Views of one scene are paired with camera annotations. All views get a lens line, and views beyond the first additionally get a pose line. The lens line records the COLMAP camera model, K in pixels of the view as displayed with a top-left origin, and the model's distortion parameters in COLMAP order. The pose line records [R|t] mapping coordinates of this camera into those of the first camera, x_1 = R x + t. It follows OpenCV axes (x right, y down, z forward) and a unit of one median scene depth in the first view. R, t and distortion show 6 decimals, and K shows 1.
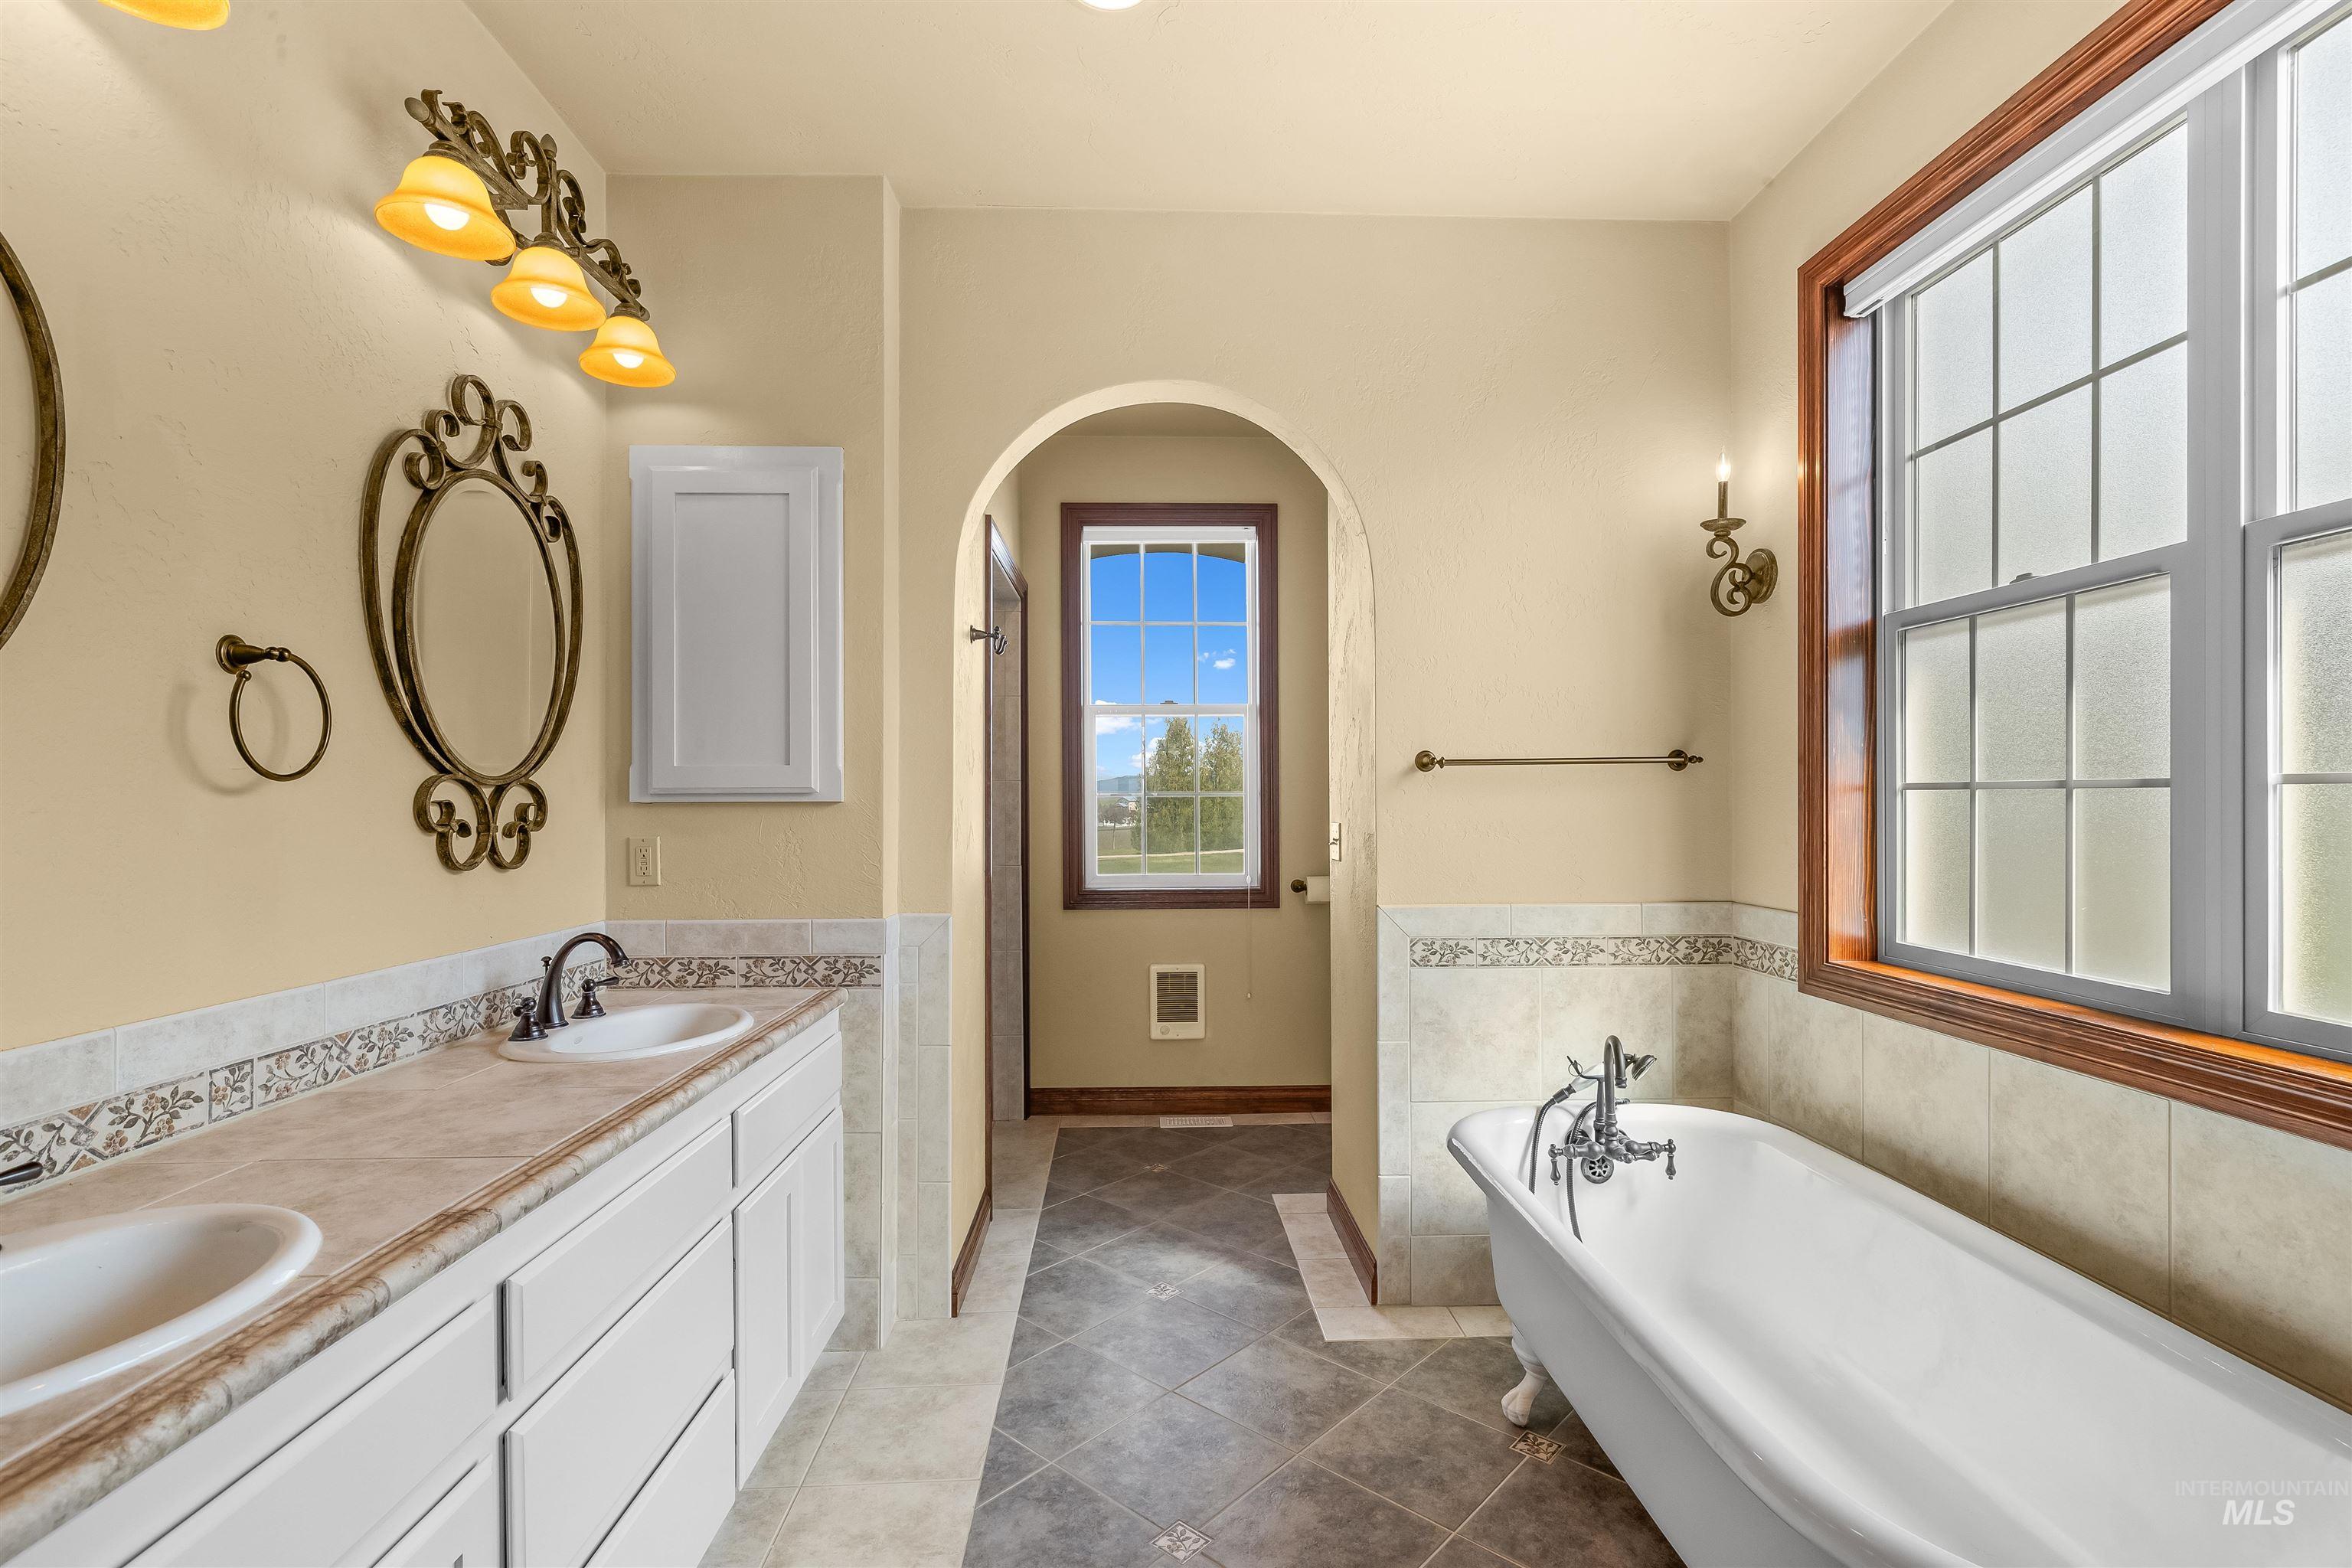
lens RADIAL K [[1082.4, 0, 1176.9], [0, 1082.4, 795.9], [0, 0, 1]] dist [-0.003146, 0.001222]
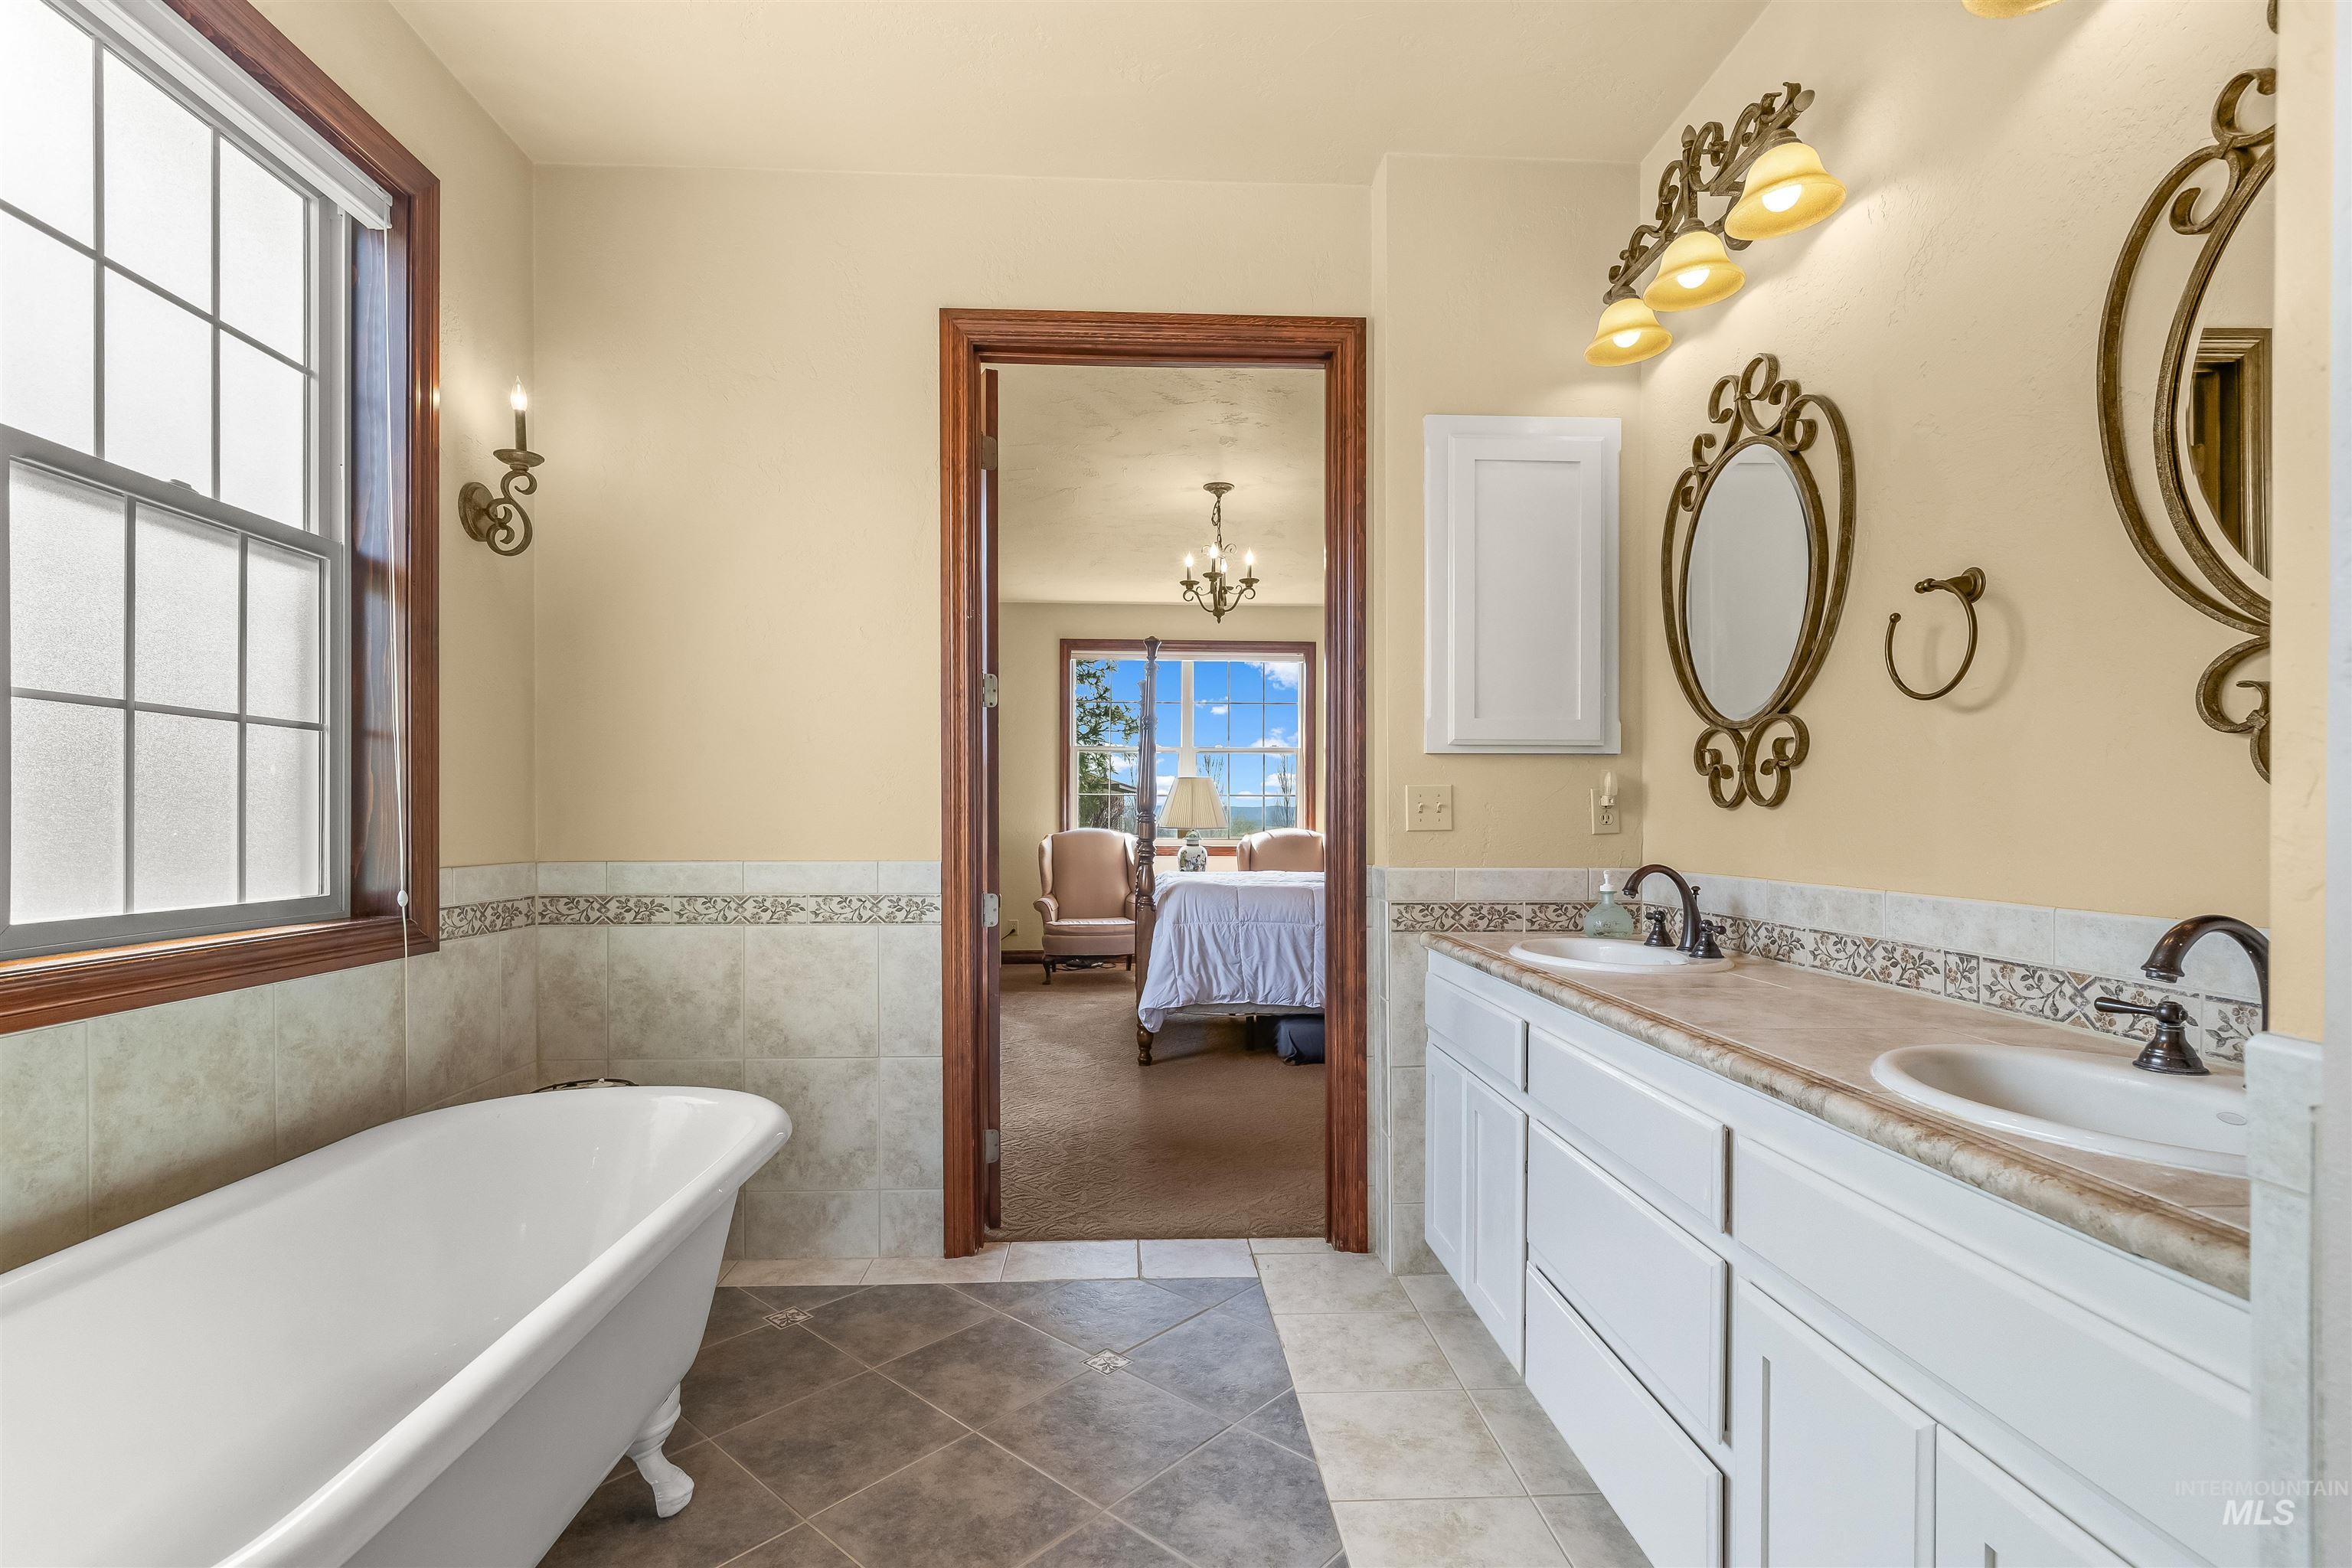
lens RADIAL K [[1082.4, 0, 1176.9], [0, 1082.4, 795.9], [0, 0, 1]] dist [-0.003146, 0.001222]
pose [[-0.993711, 0.110354, 0.018988, -0.098021], [0.109690, 0.993416, -0.033053, 0.031202], [-0.022511, -0.030762, -0.999273, 2.087638]]
